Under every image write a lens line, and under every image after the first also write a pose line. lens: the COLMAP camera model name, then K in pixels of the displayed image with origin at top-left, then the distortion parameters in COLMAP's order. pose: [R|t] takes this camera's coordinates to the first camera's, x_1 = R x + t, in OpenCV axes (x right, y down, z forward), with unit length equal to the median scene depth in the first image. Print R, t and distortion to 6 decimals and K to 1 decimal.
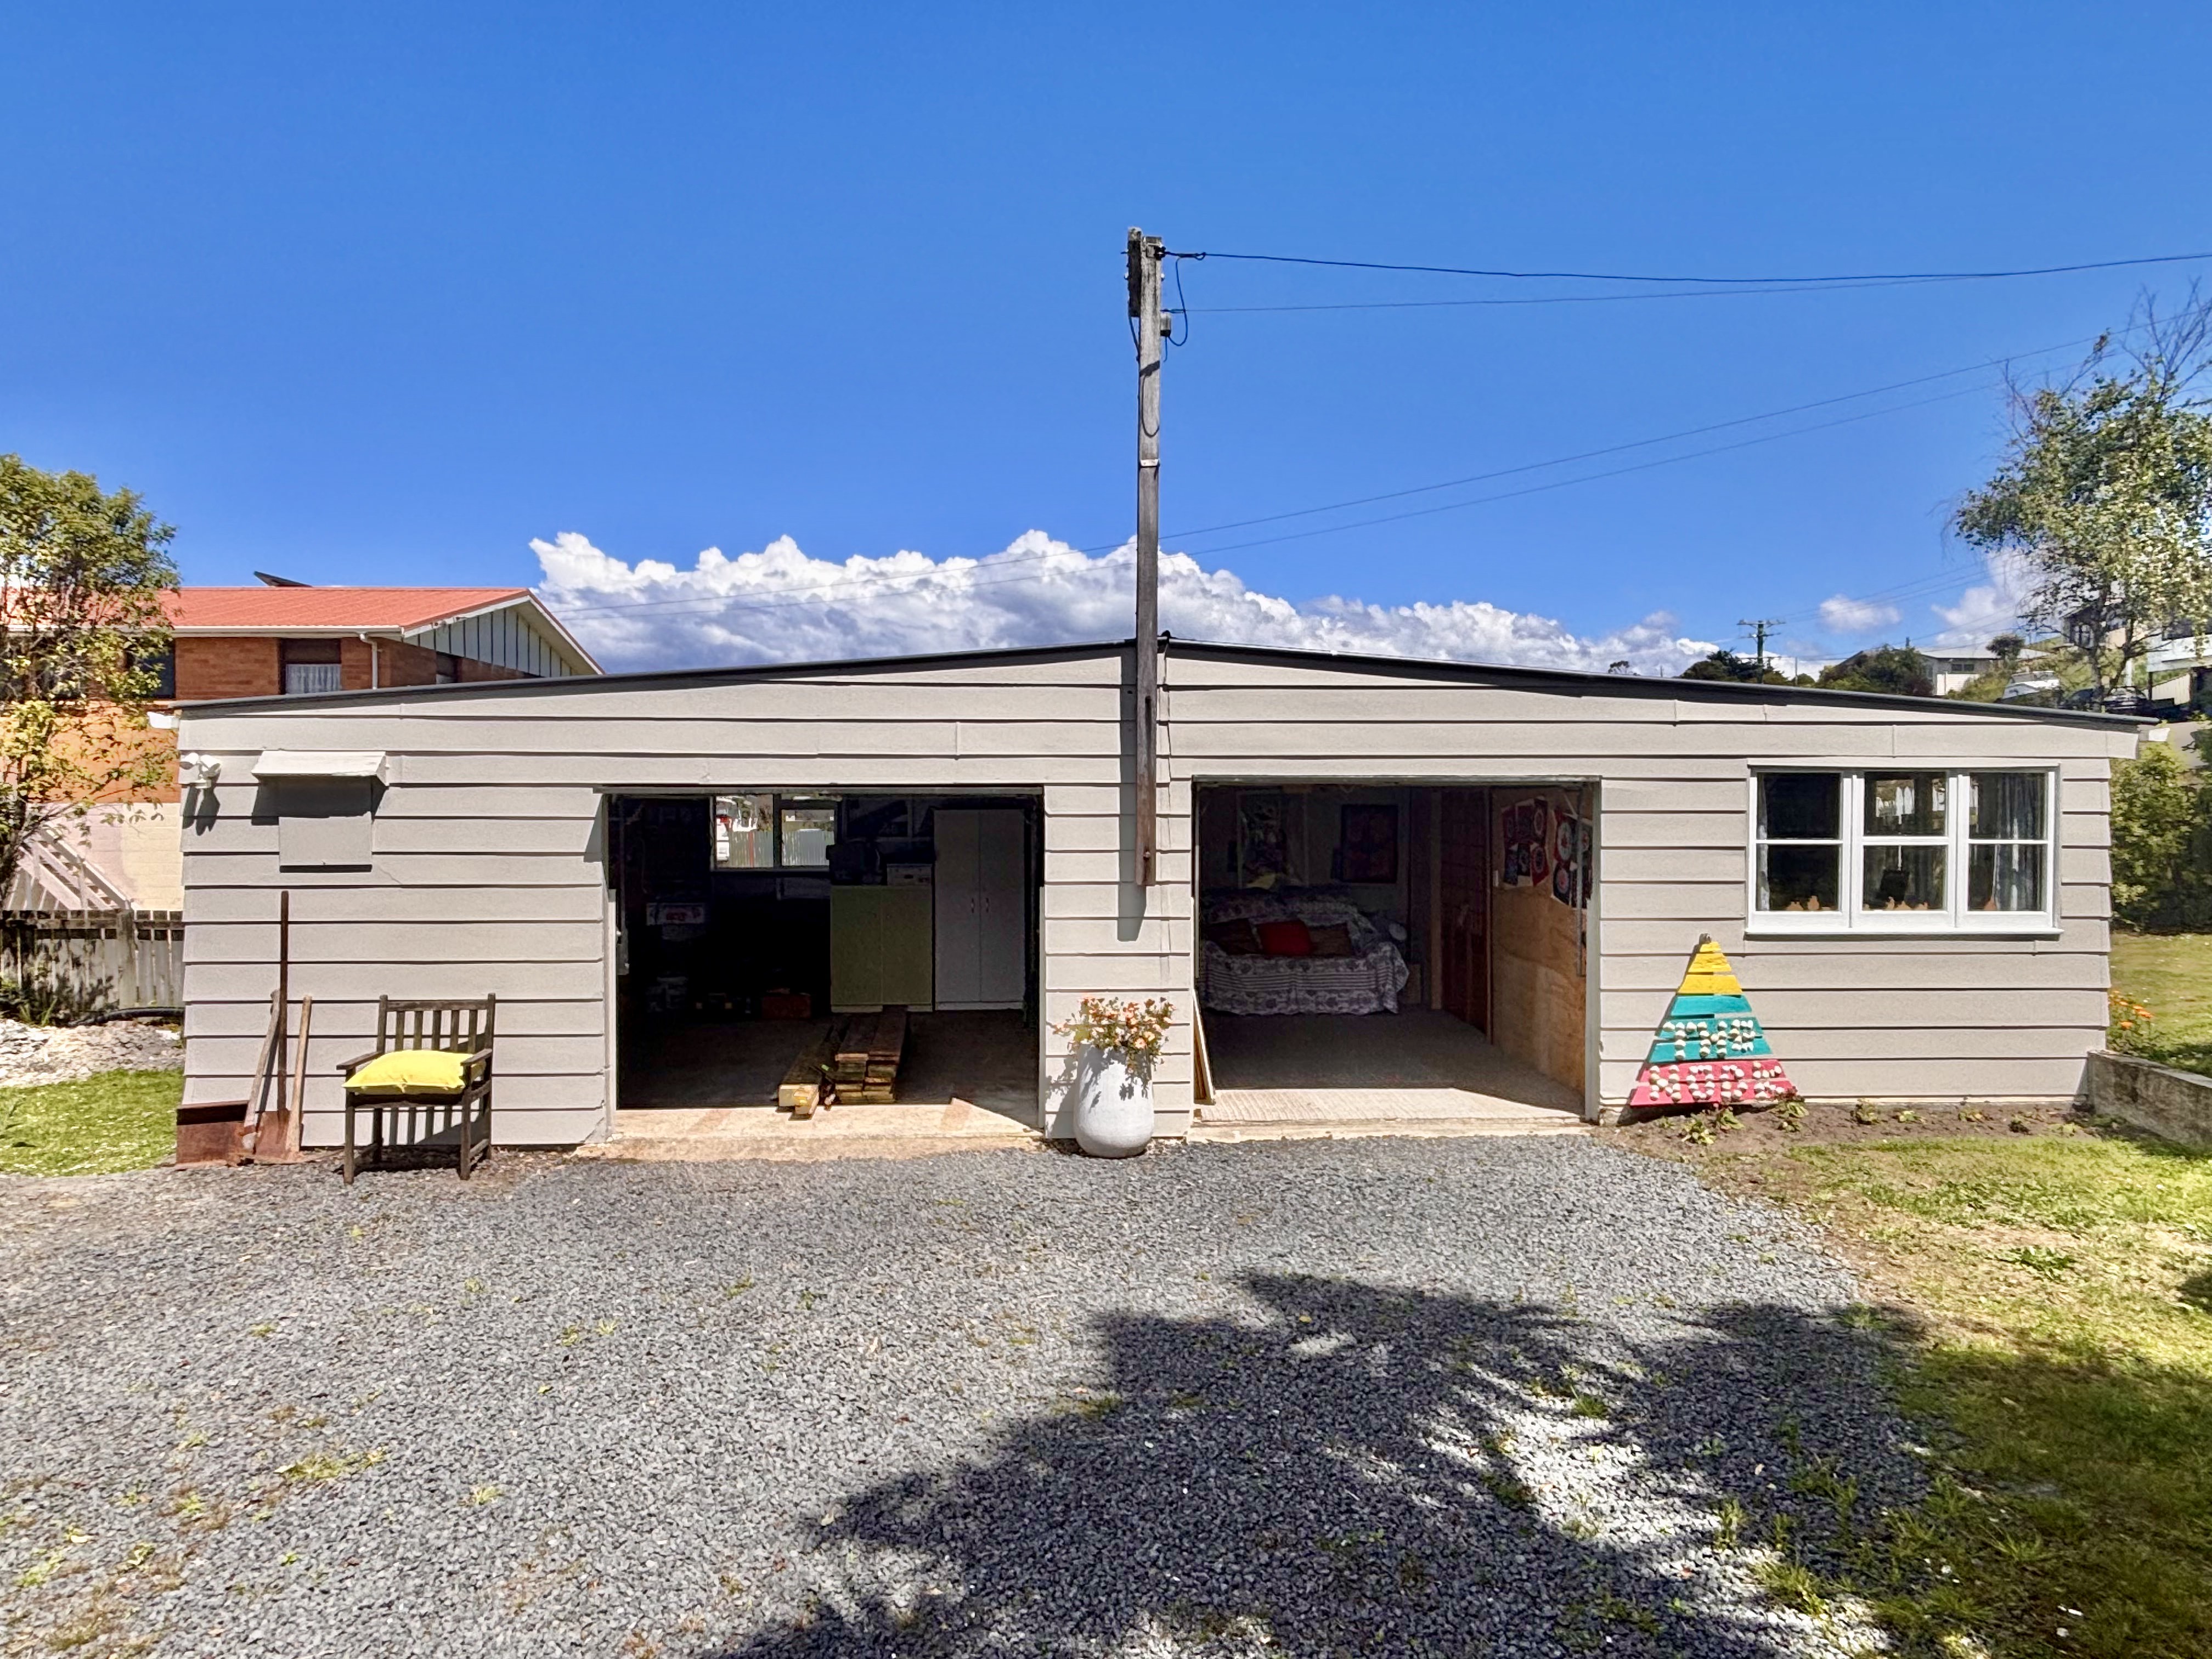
lens RADIAL K [[1820.2, 0, 1106.0], [0, 1820.2, 829.5], [0, 0, 1]] dist [-0.001669, -0.004117]
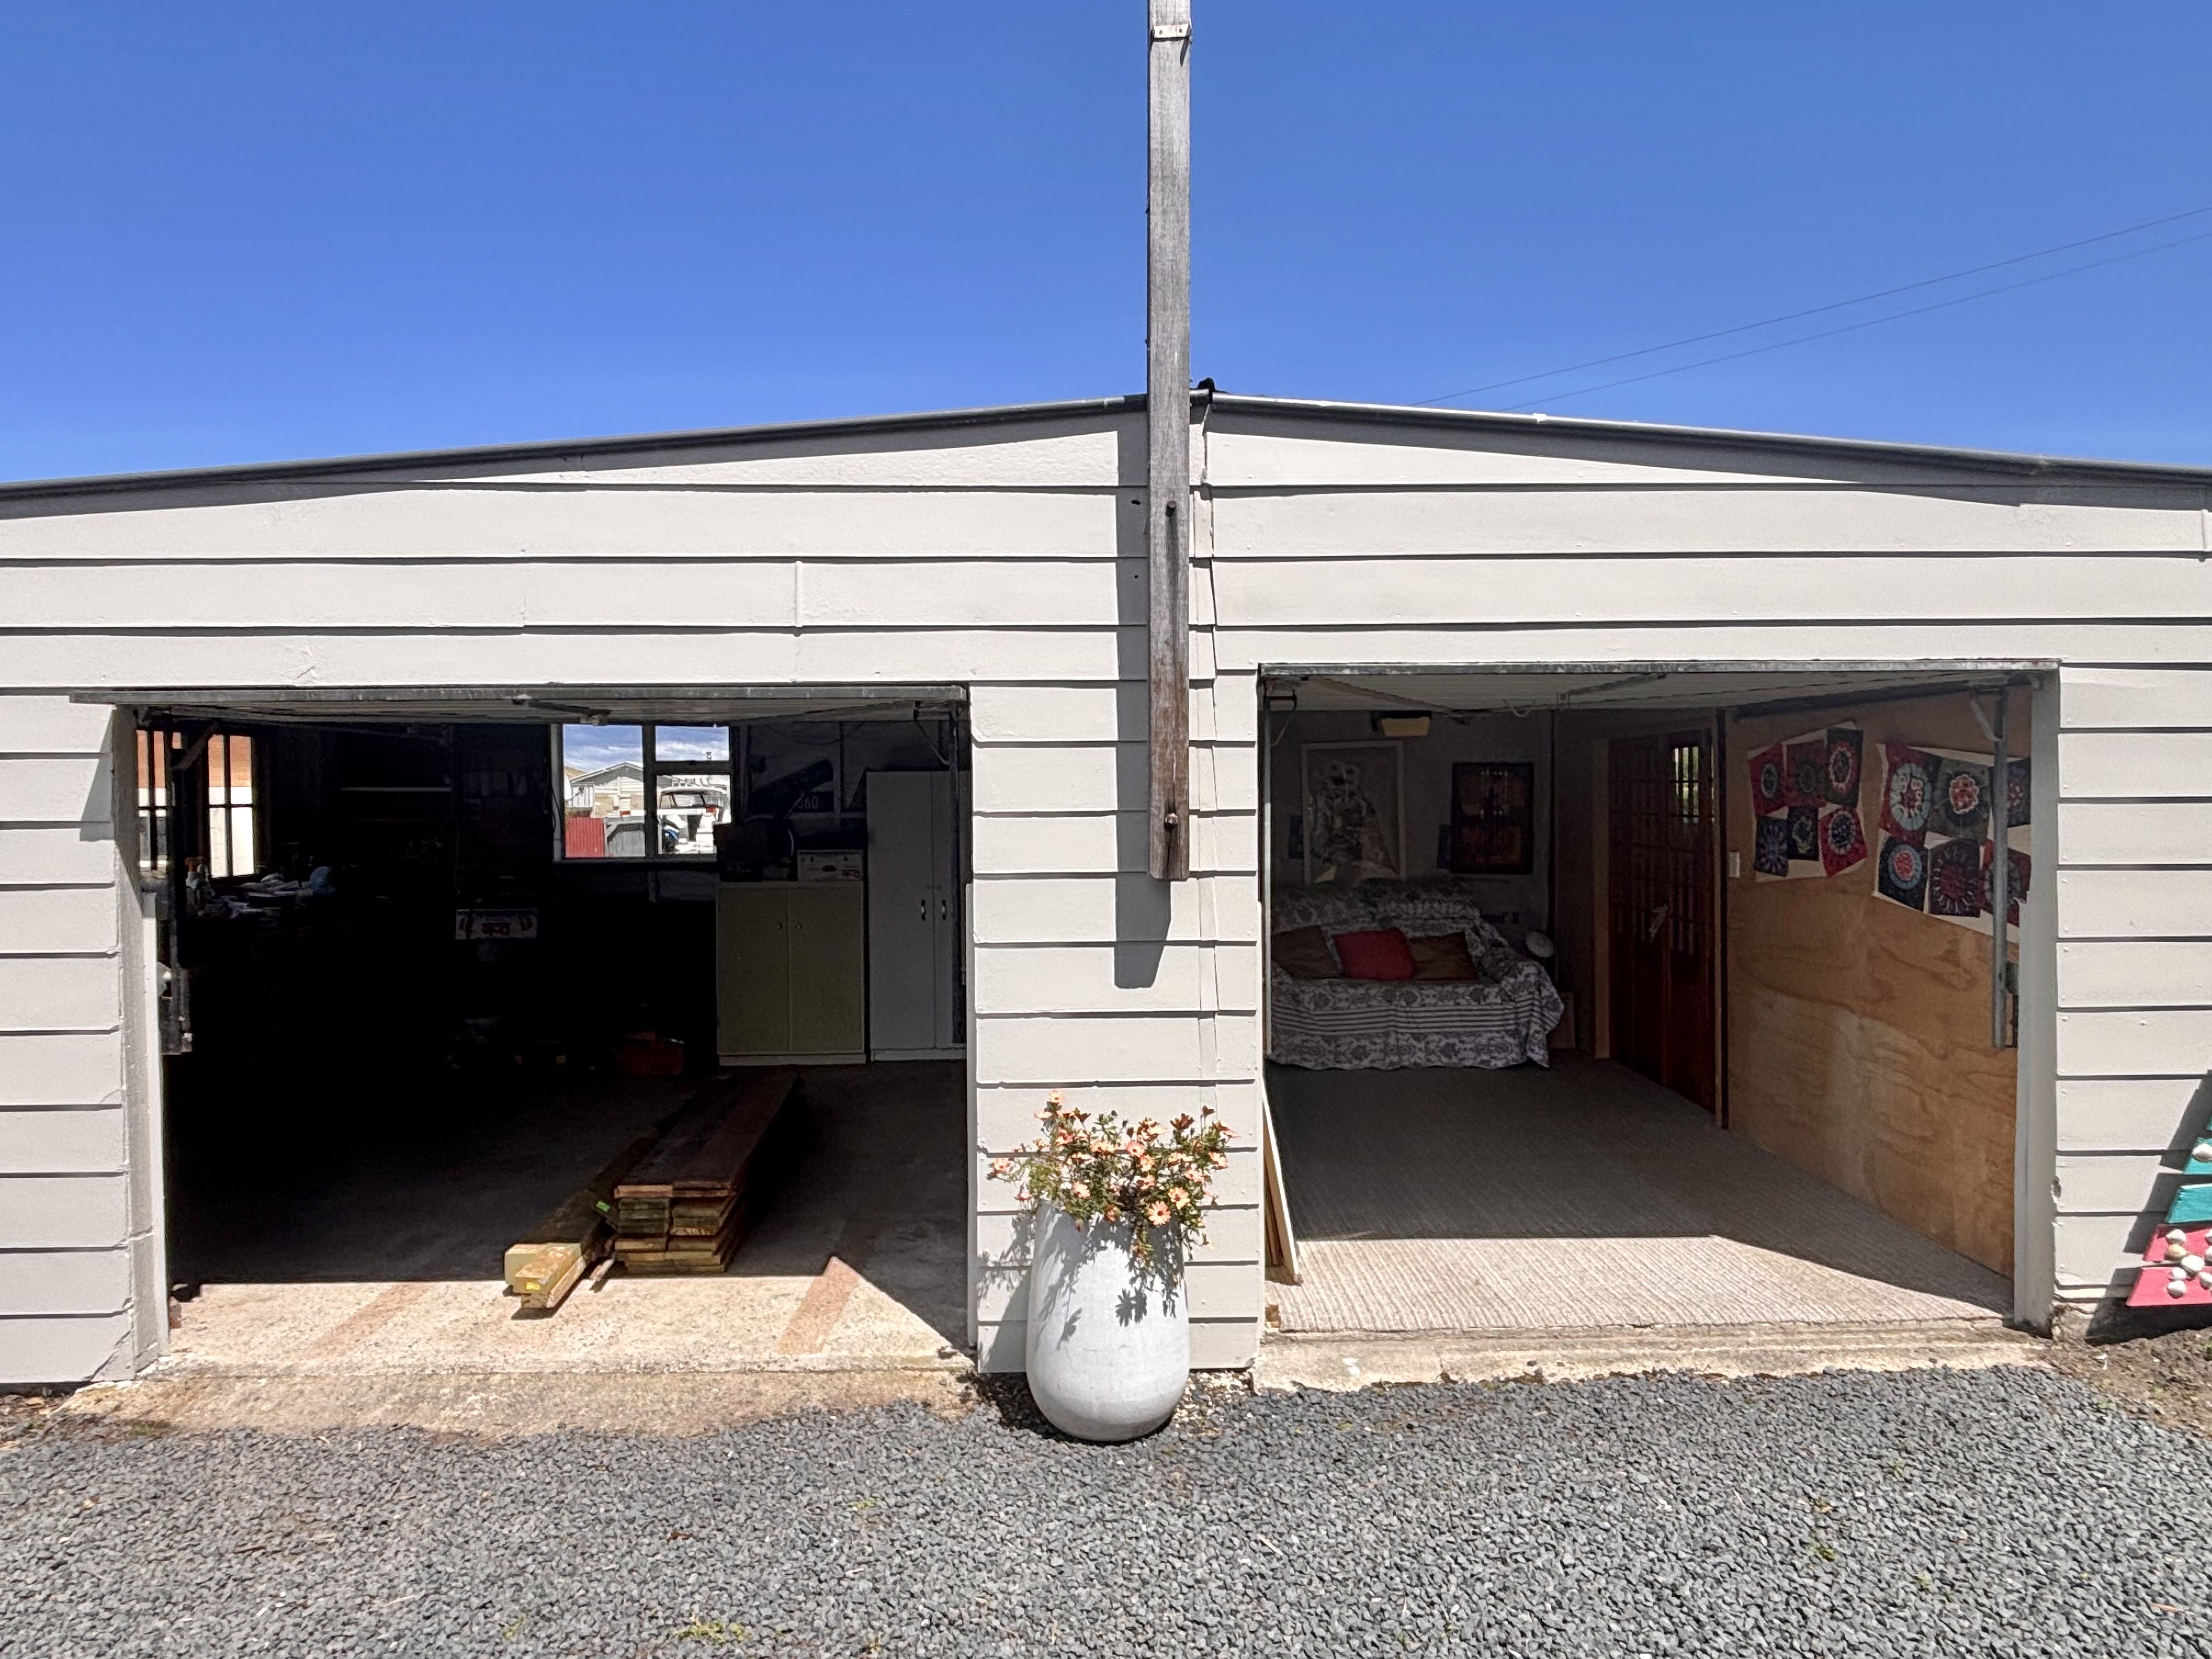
lens RADIAL K [[1820.2, 0, 1106.0], [0, 1820.2, 829.5], [0, 0, 1]] dist [-0.001669, -0.004117]
pose [[0.999833, -0.006629, -0.017025, 0.012539], [0.006678, 0.999974, 0.002847, 0.014873], [0.017006, -0.002960, 0.999851, 0.480268]]
